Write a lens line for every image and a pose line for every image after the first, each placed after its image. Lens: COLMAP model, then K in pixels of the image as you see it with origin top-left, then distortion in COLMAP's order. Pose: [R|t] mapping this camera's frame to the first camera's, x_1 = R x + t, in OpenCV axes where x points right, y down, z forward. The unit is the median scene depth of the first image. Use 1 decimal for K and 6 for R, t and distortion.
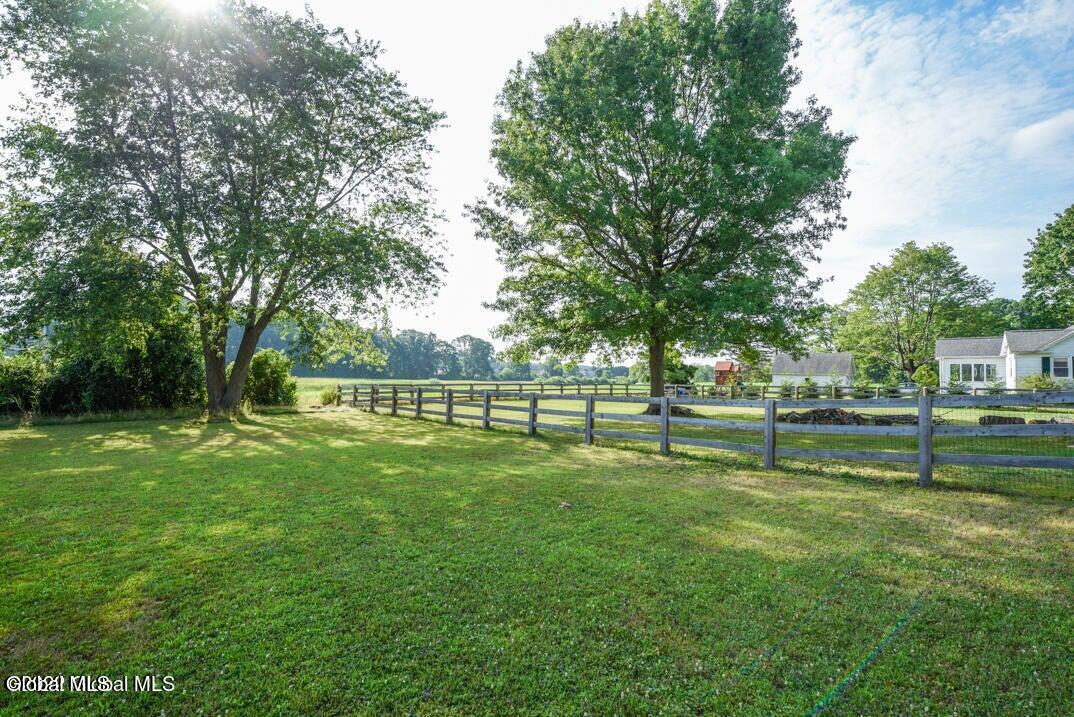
lens RADIAL K [[457.3, 0, 535.9], [0, 457.3, 363.2], [0, 0, 1]] dist [-0.013954, -0.001661]
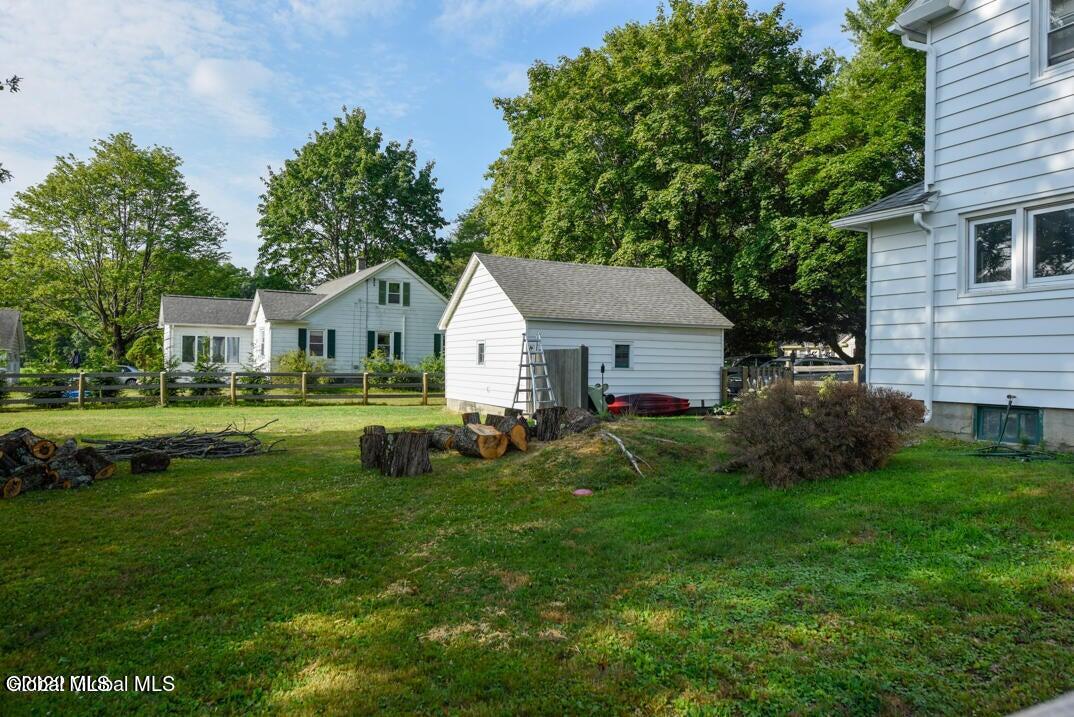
lens RADIAL K [[724.7, 0, 534.9], [0, 724.7, 357.9], [0, 0, 1]] dist [0.011082, -0.001025]
pose [[0.325631, 0.003579, 0.945490, 0.211771], [-0.033128, 0.999422, 0.007626, 0.017320], [-0.944916, -0.033806, 0.325561, 0.370356]]
